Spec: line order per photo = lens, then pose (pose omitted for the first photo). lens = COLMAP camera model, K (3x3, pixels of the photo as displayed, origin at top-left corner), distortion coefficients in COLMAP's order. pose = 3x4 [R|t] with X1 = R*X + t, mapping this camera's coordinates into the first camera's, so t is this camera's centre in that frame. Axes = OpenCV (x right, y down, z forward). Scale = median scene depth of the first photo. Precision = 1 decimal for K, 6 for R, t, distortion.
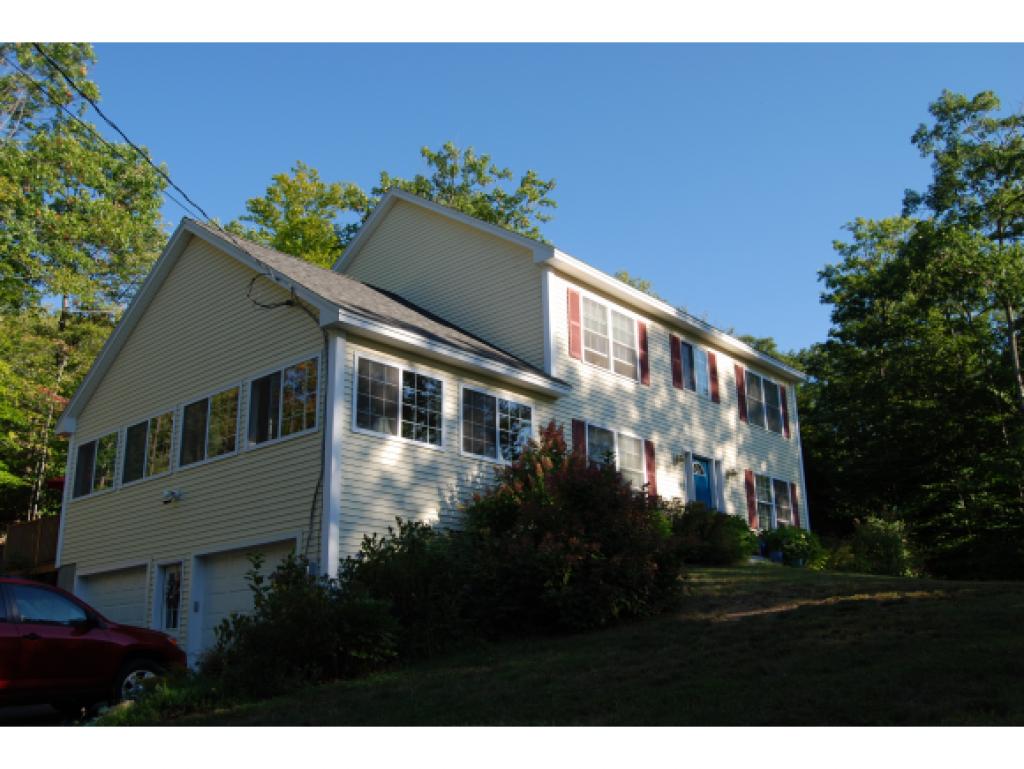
lens RADIAL K [[985.5, 0, 512.6], [0, 985.5, 385.3], [0, 0, 1]] dist [-0.022874, 0.000000]
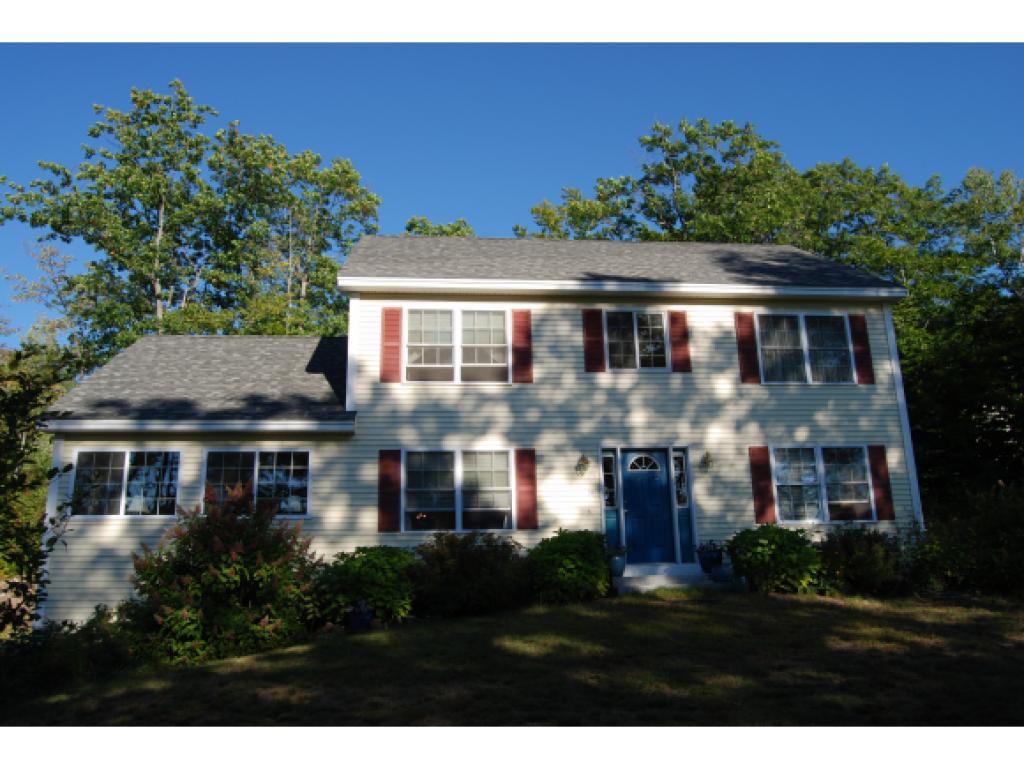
lens RADIAL K [[808.4, 0, 512.0], [0, 808.4, 388.9], [0, 0, 1]] dist [-0.085531, 0.026221]
pose [[0.717266, -0.175388, -0.674365, 0.600126], [0.209098, 0.977378, -0.031794, 0.024869], [0.664686, -0.118204, 0.737713, 0.472763]]
